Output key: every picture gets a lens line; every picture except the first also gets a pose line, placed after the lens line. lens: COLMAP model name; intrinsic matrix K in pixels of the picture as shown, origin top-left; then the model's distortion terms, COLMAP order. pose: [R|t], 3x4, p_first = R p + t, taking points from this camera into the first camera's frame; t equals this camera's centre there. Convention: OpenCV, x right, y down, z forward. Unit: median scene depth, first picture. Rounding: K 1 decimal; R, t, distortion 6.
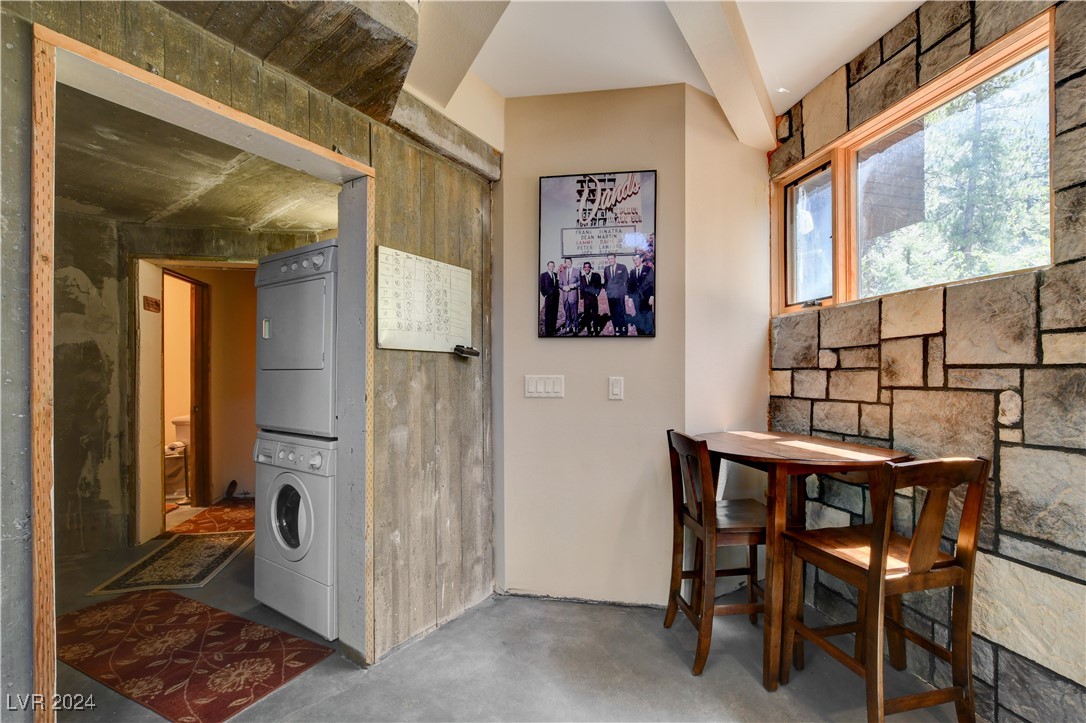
lens RADIAL K [[483.9, 0, 548.7], [0, 483.9, 367.8], [0, 0, 1]] dist [-0.021626, -0.000515]
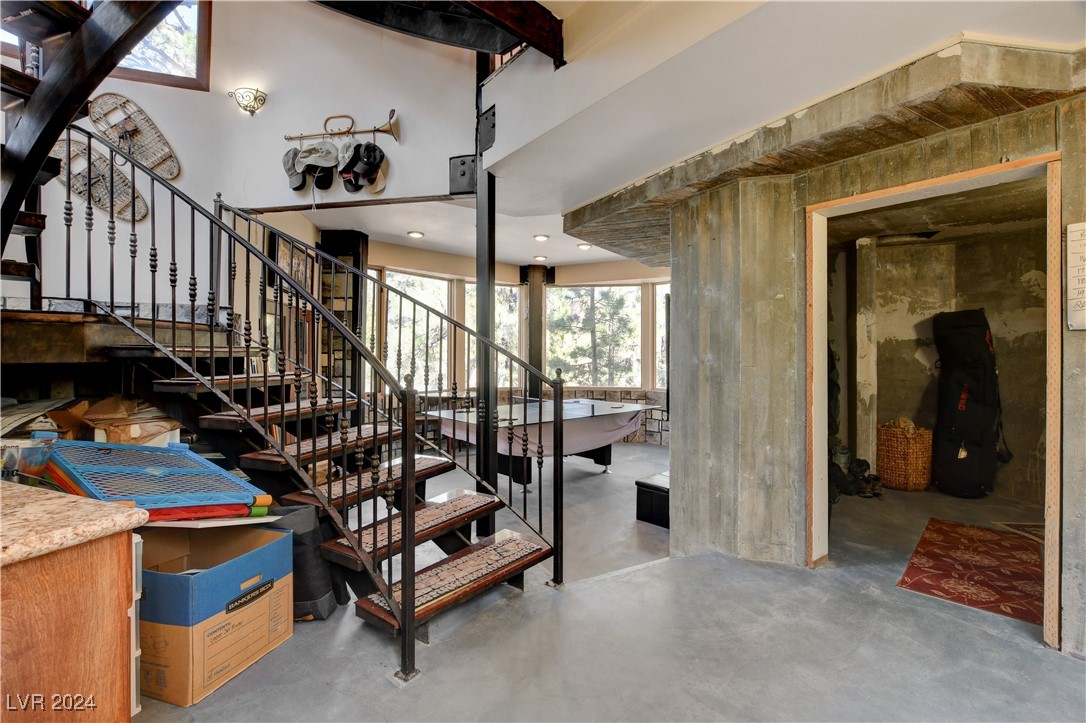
lens RADIAL K [[483.9, 0, 547.6], [0, 483.9, 354.9], [0, 0, 1]] dist [-0.021626, -0.000515]
pose [[-0.323203, 0.004520, -0.946319, 0.945029], [0.006685, 0.999975, 0.002493, -0.006825], [0.946306, -0.005520, -0.323225, 0.331833]]
